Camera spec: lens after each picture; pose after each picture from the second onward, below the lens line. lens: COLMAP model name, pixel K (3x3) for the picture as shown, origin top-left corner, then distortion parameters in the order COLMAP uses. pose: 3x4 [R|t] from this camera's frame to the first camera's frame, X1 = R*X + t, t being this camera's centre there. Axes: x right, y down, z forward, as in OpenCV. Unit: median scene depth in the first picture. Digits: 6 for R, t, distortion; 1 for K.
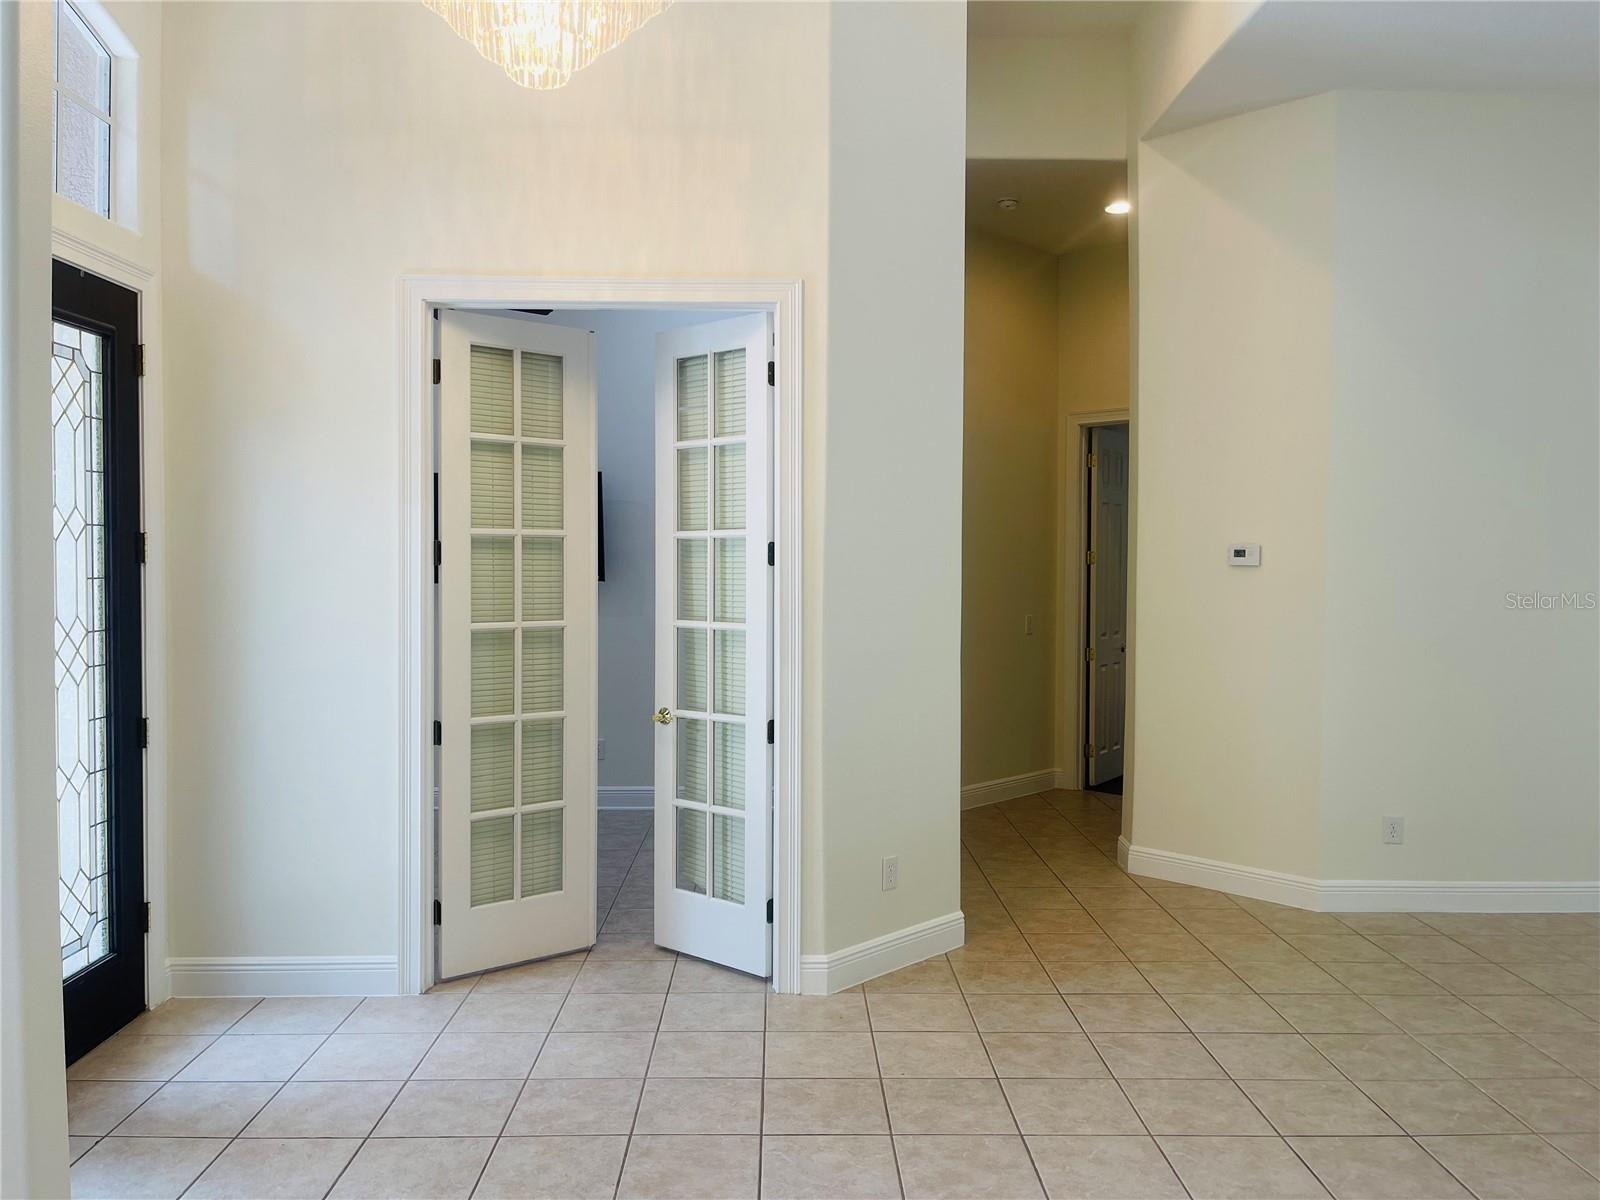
lens RADIAL K [[1207.9, 0, 792.3], [0, 1207.9, 595.8], [0, 0, 1]] dist [0.069185, -0.084270]
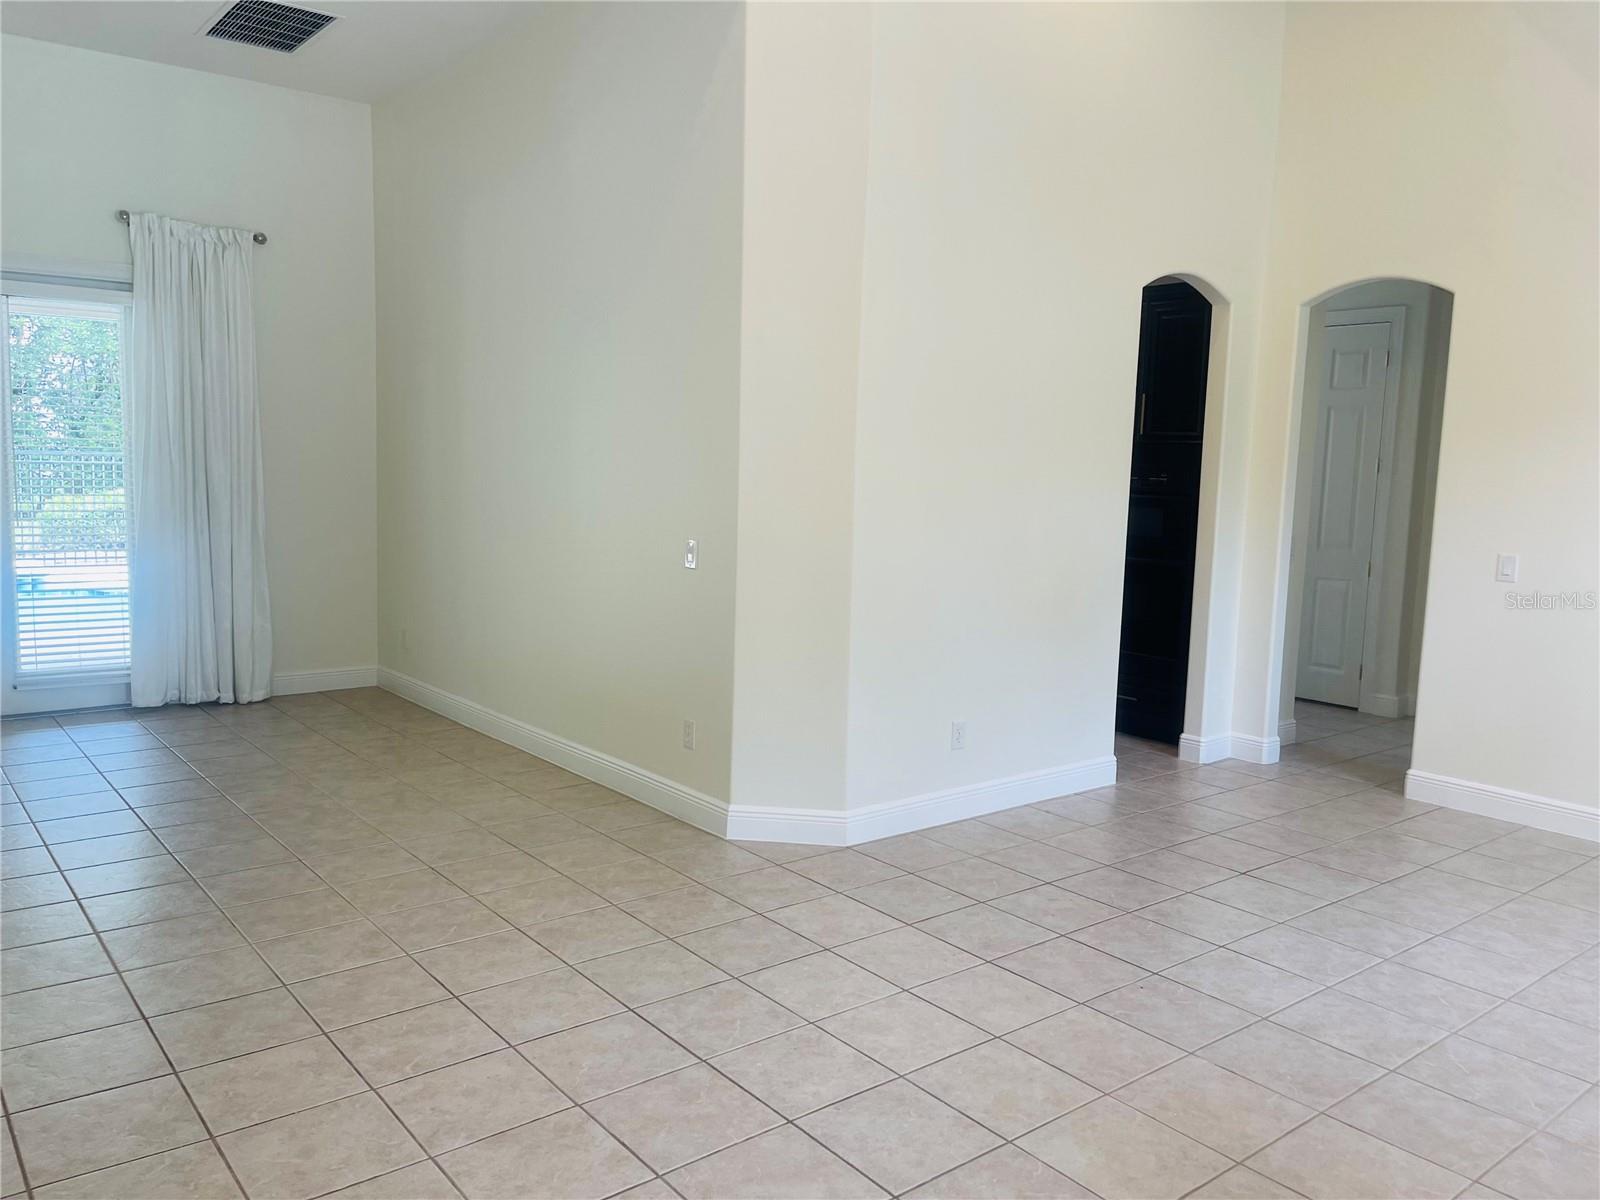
lens RADIAL K [[1207.9, 0, 803.6], [0, 1207.9, 593.0], [0, 0, 1]] dist [0.069185, -0.084270]
pose [[-0.615961, -0.106796, 0.780504, -0.471475], [-0.005046, 0.991283, 0.131655, -0.019780], [-0.787761, 0.077156, -0.611130, 1.016565]]
